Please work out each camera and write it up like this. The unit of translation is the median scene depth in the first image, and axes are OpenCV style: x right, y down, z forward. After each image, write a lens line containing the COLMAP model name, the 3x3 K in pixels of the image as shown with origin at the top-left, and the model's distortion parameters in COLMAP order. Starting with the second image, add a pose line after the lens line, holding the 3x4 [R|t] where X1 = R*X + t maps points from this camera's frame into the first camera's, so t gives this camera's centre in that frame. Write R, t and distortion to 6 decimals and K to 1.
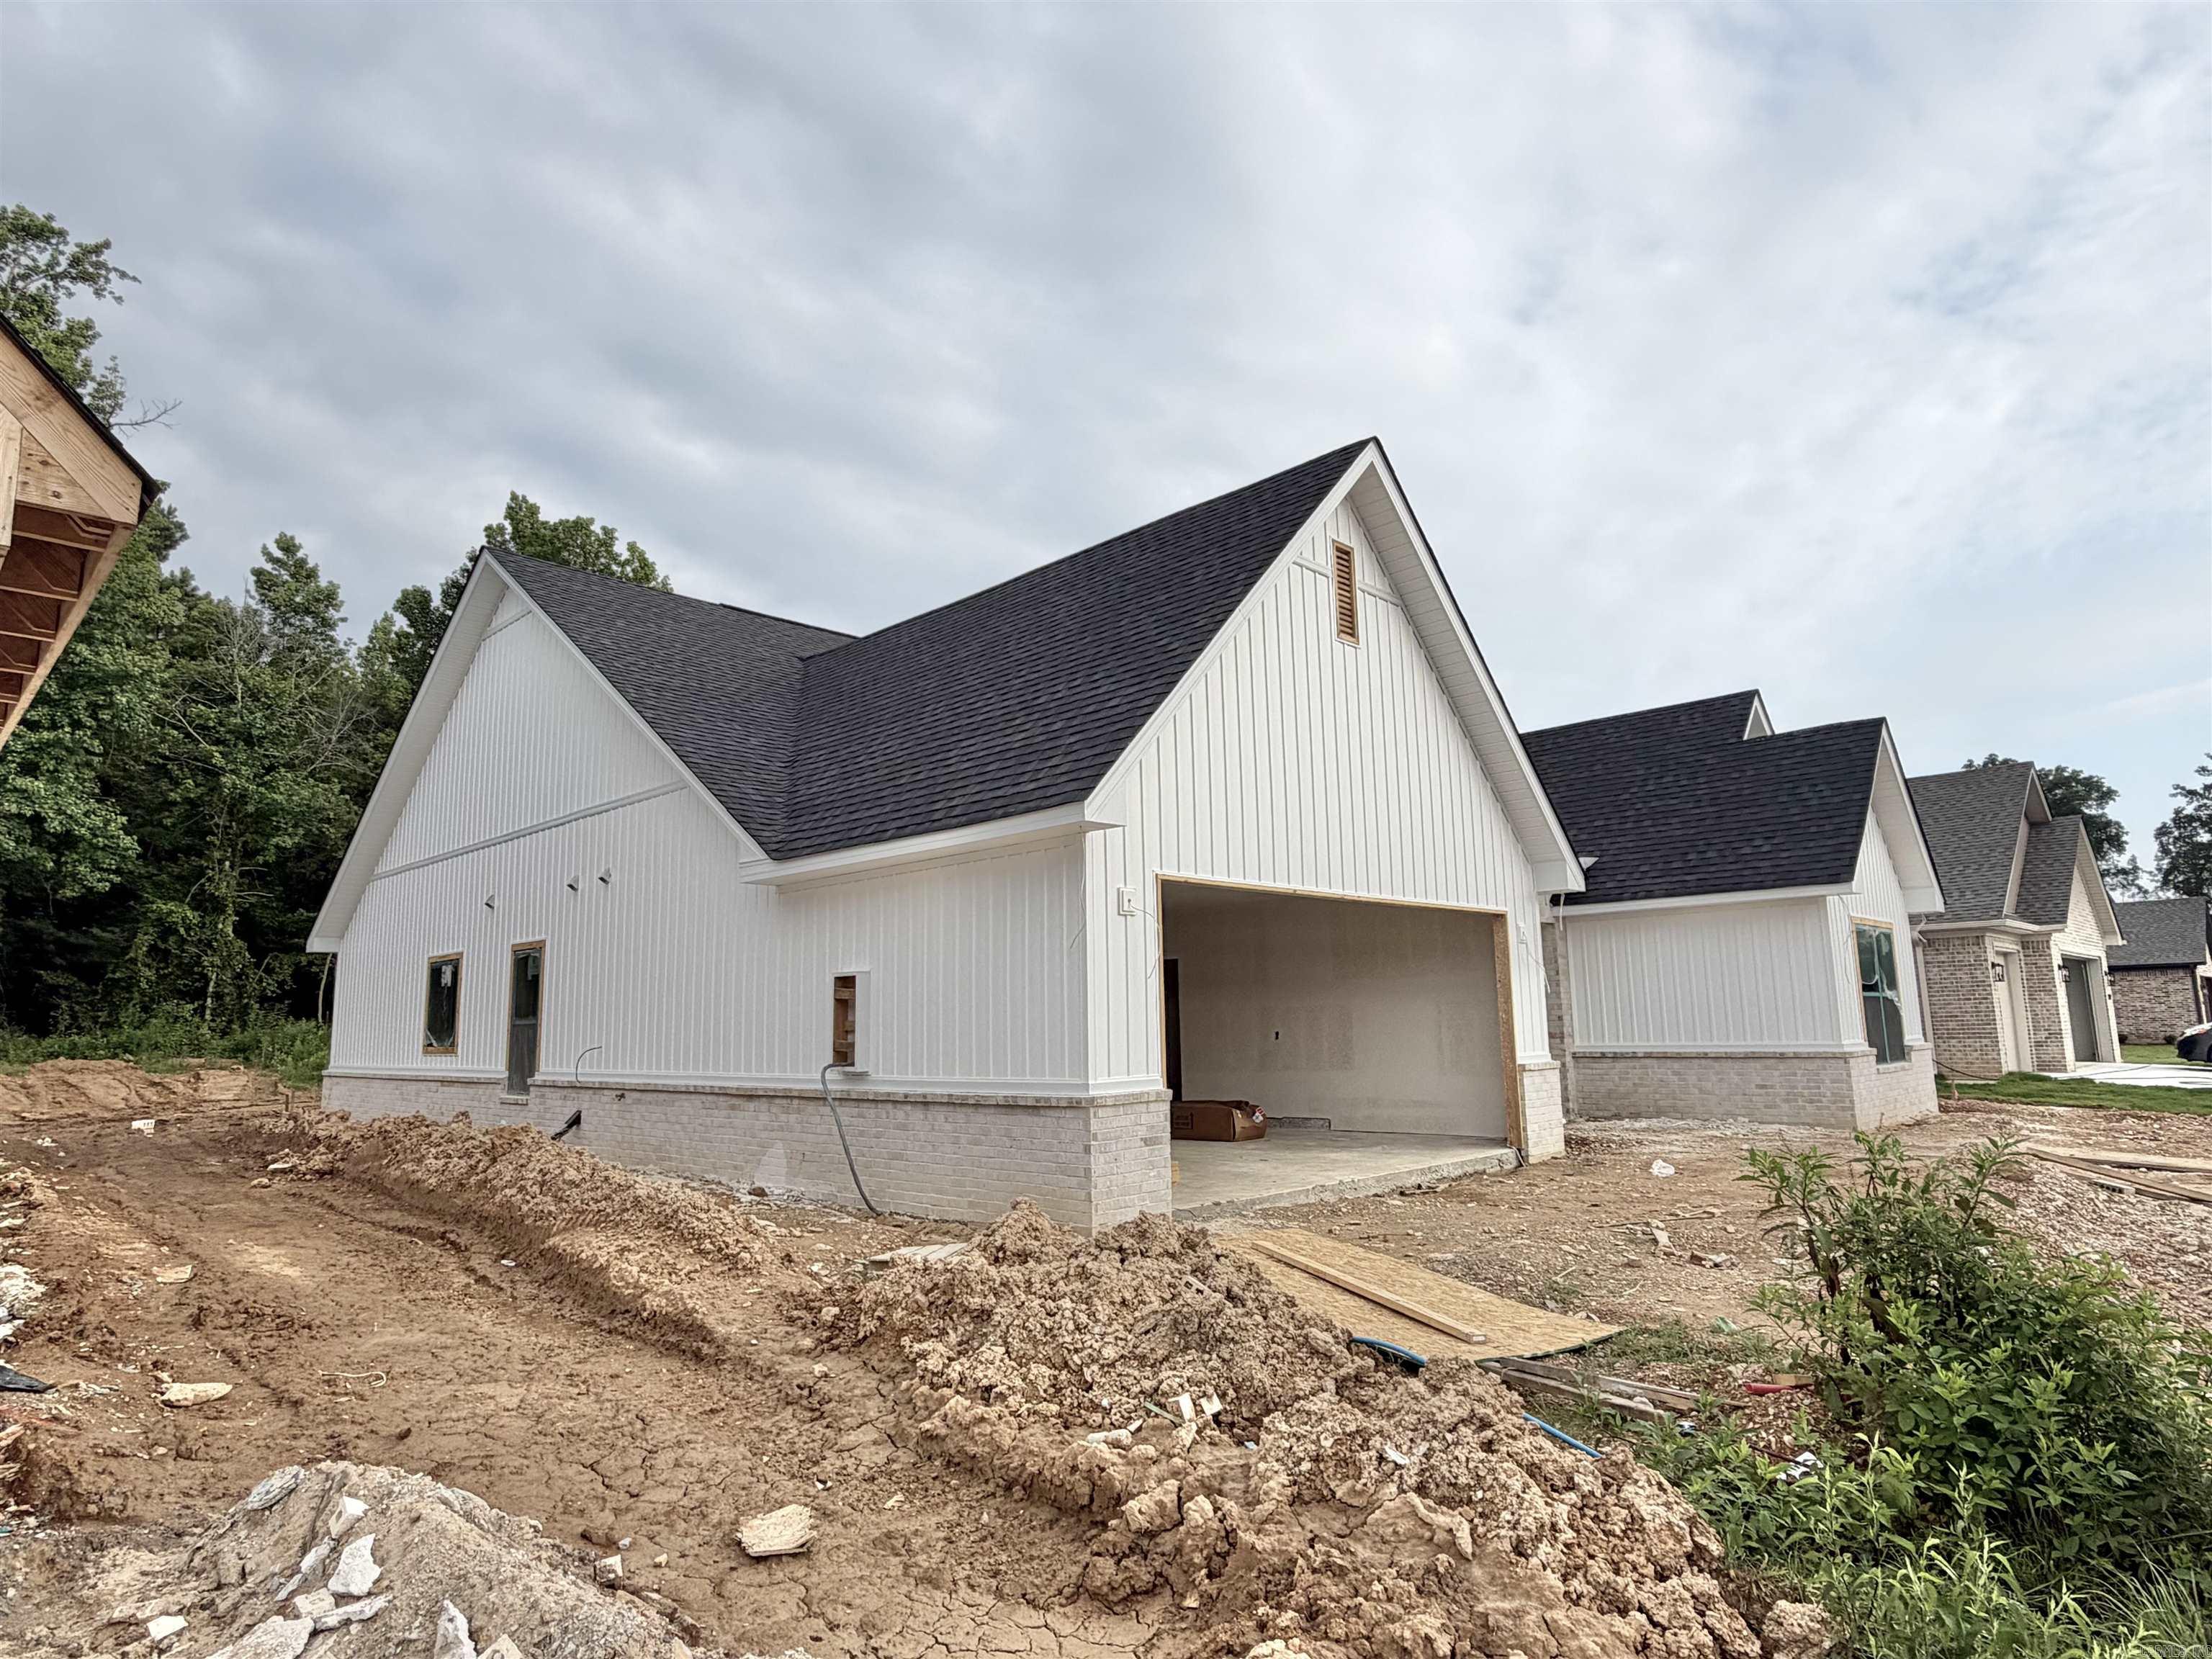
lens RADIAL K [[1265.7, 0, 1106.0], [0, 1265.7, 829.5], [0, 0, 1]] dist [-0.000340, -0.000109]
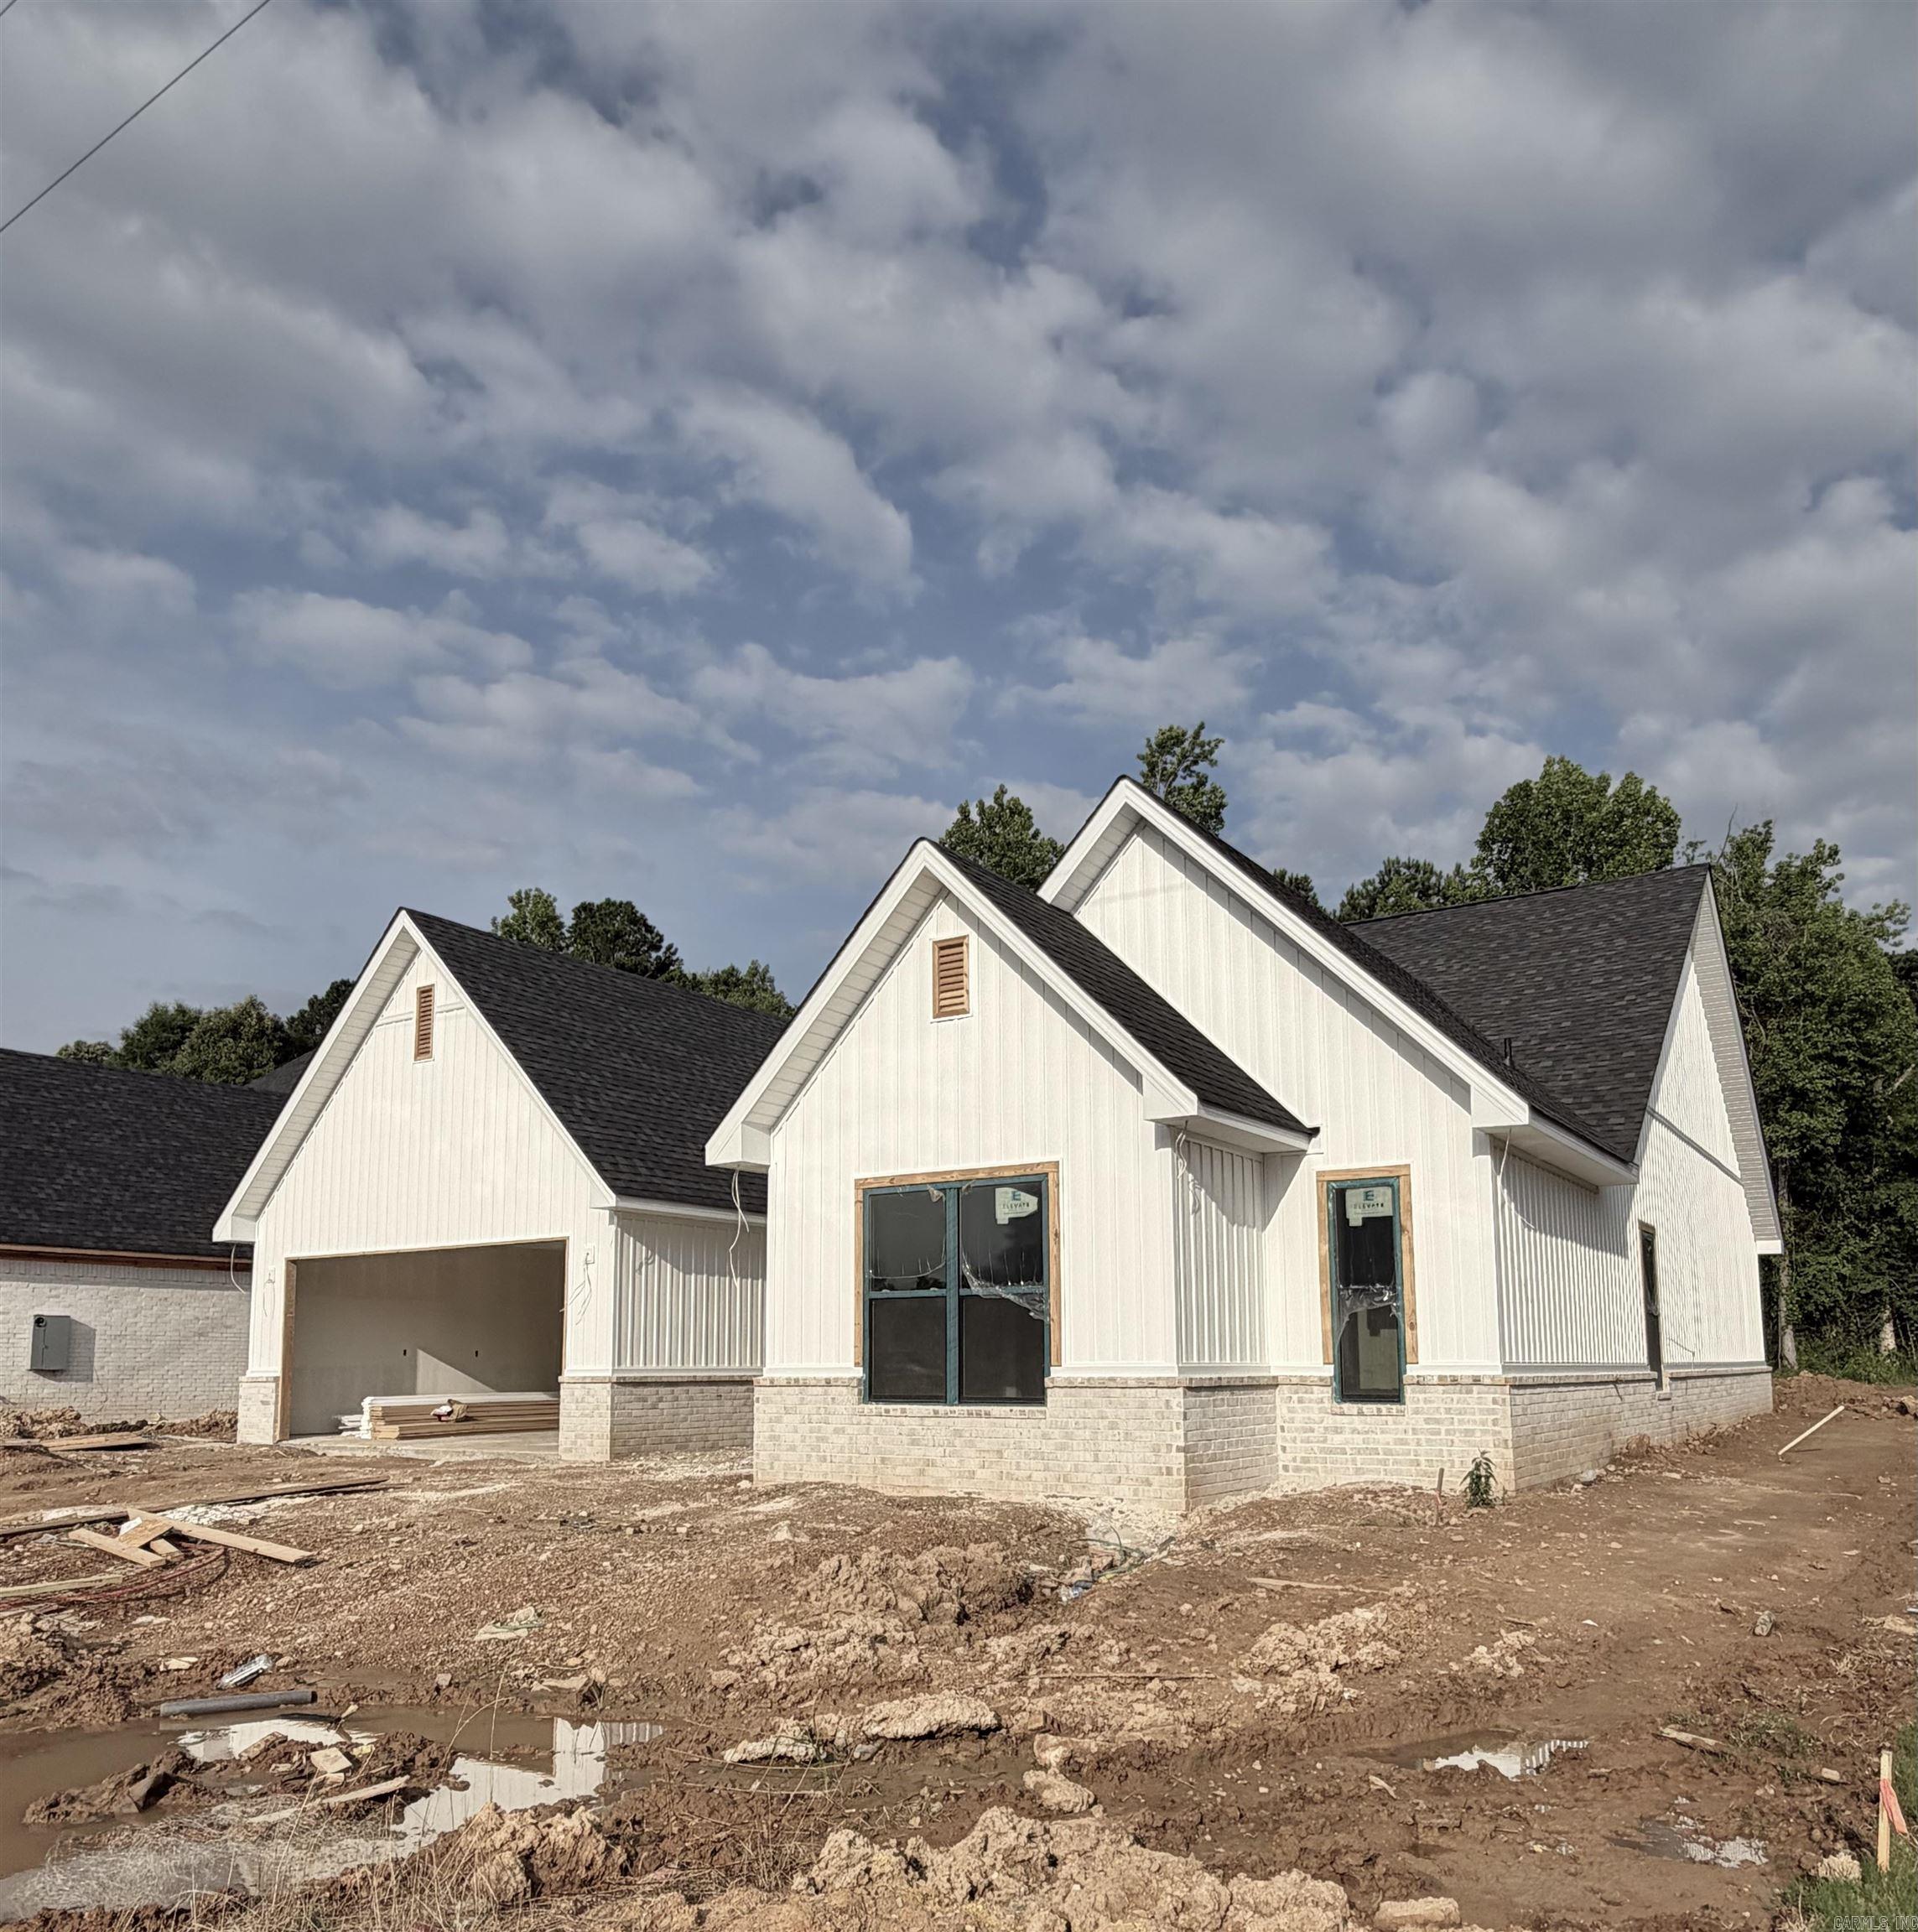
lens RADIAL K [[1520.3, 0, 957.1], [0, 1520.3, 1178.5], [0, 0, 1]] dist [0.004351, -0.000732]
pose [[0.196016, -0.102521, -0.975227, 1.830633], [0.151403, 0.985758, -0.073197, 0.178183], [0.968842, -0.133305, 0.208747, 1.164960]]
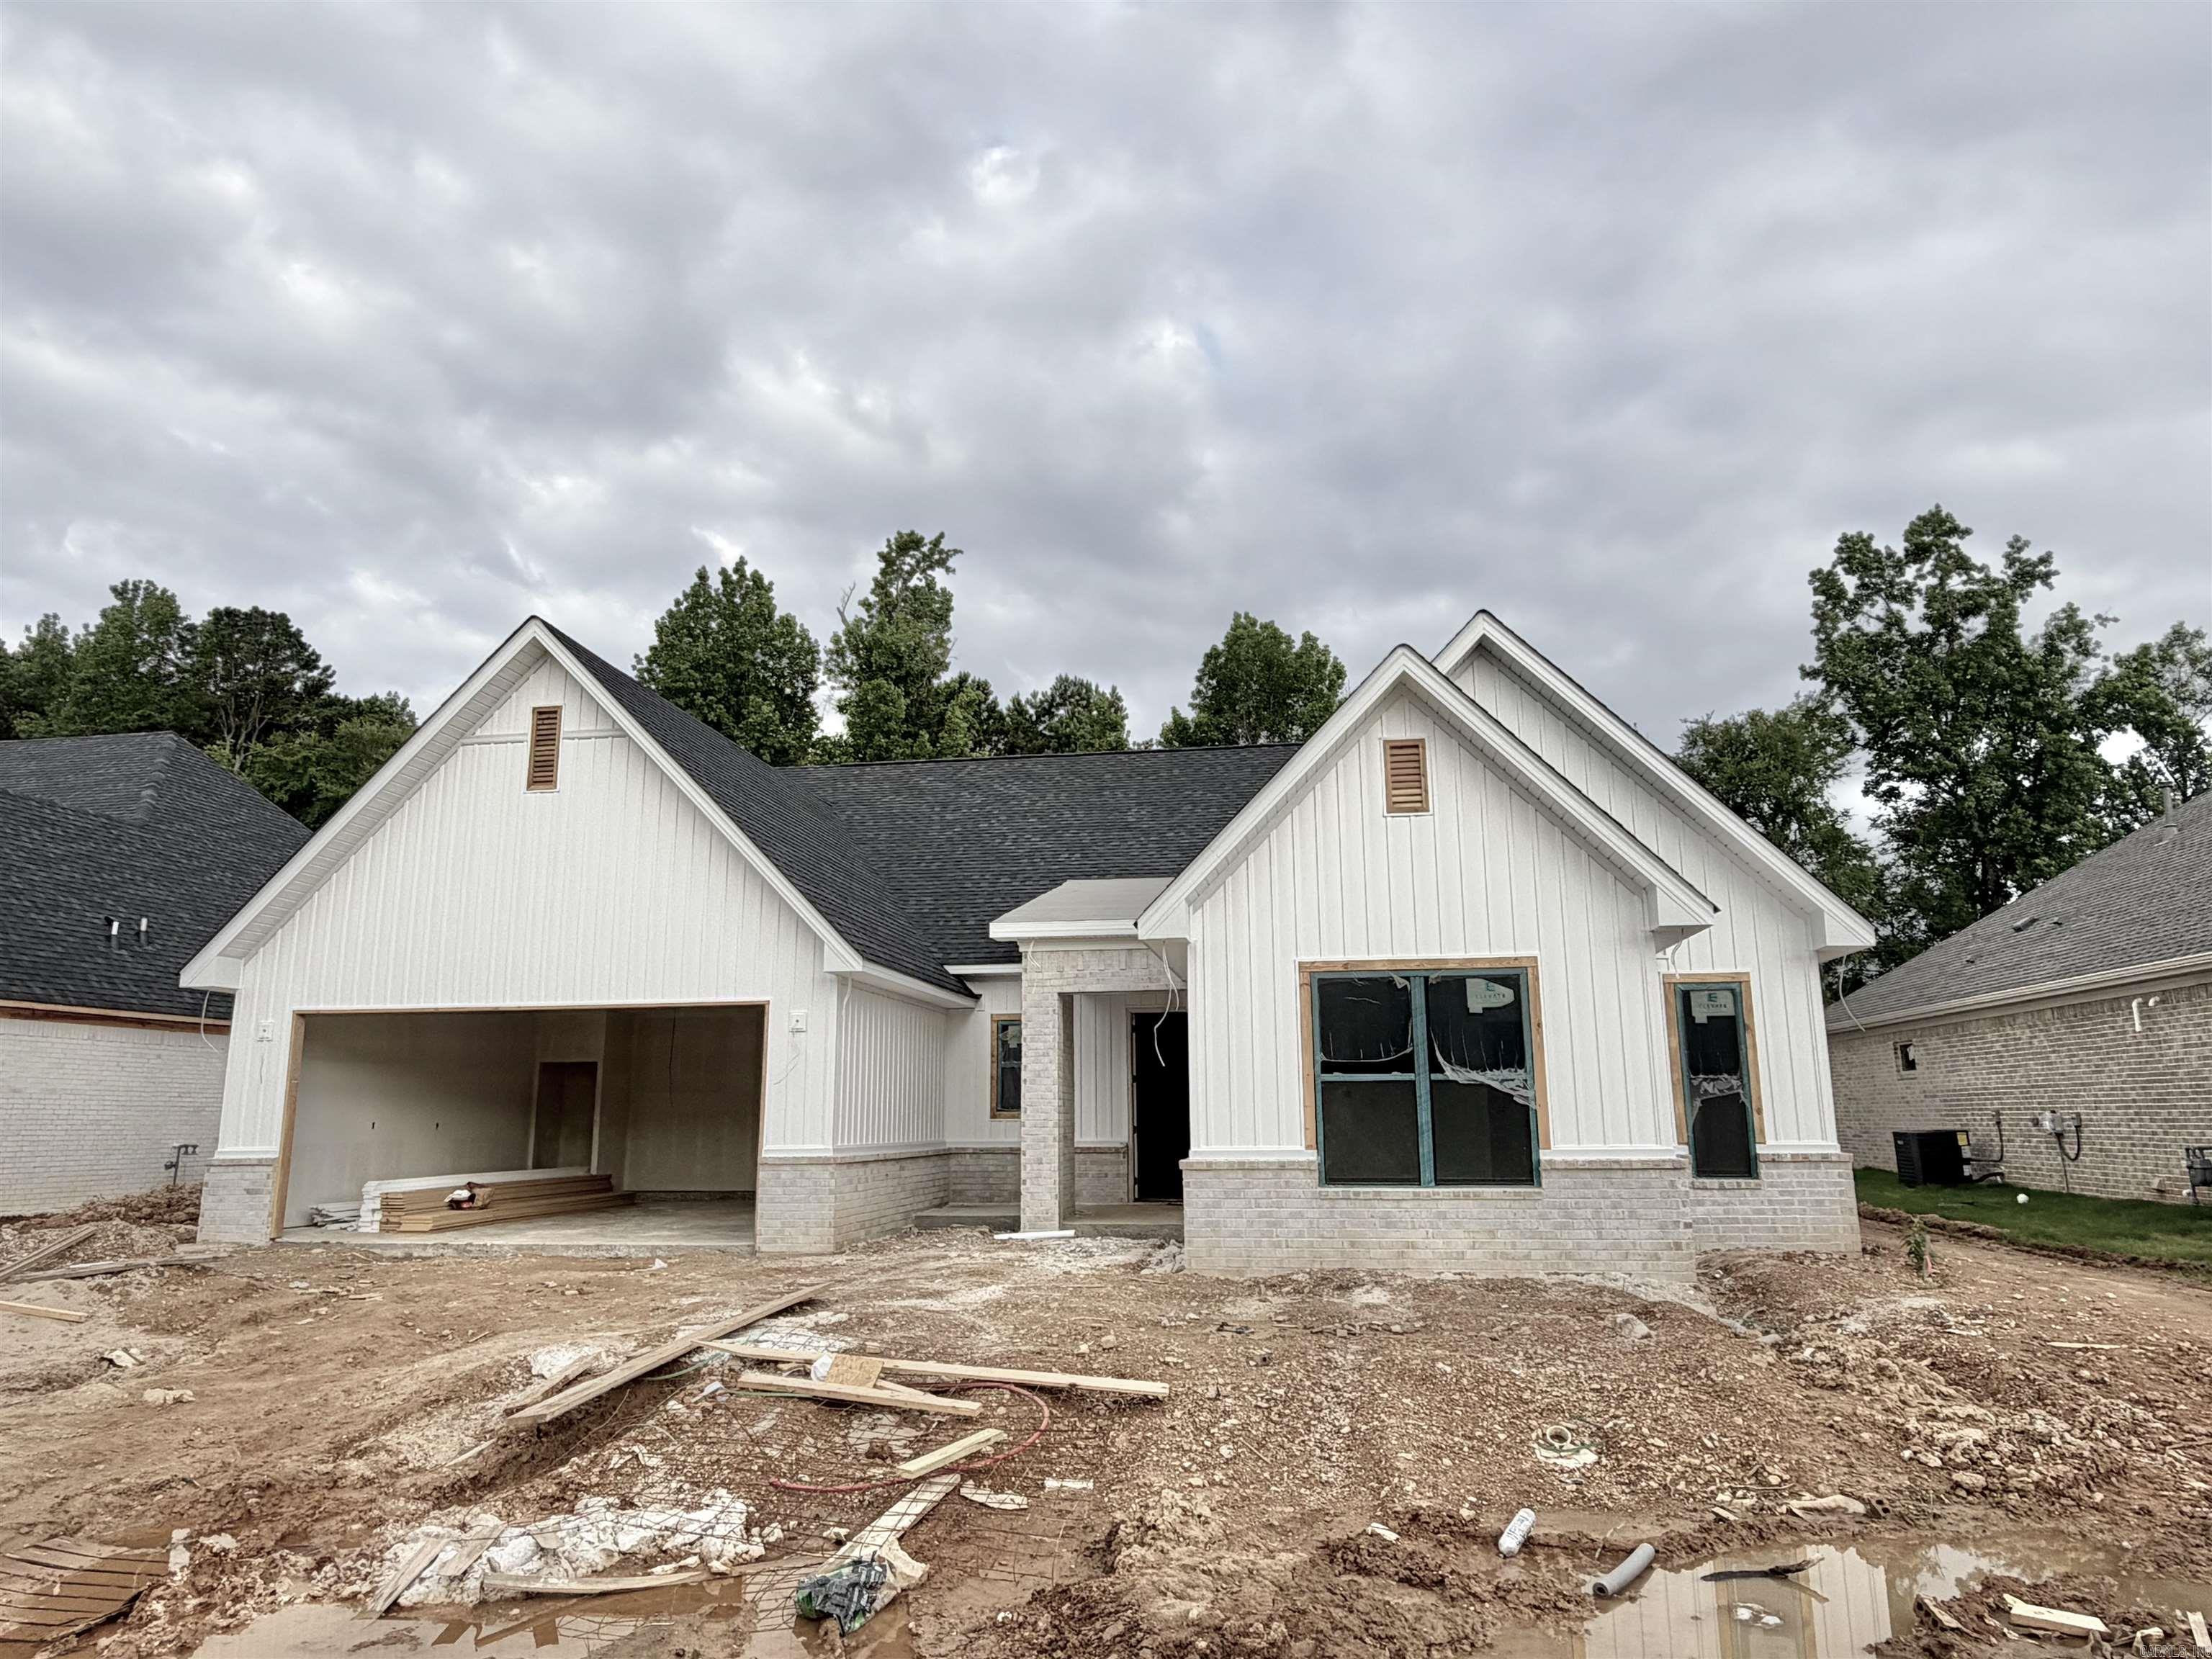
lens RADIAL K [[1412.5, 0, 1106.0], [0, 1412.5, 829.5], [0, 0, 1]] dist [-0.000780, 0.000048]
pose [[0.590280, -0.148097, -0.793497, 1.510581], [0.119403, 0.988231, -0.095618, 0.076646], [0.798318, -0.038305, 0.601016, 0.608596]]
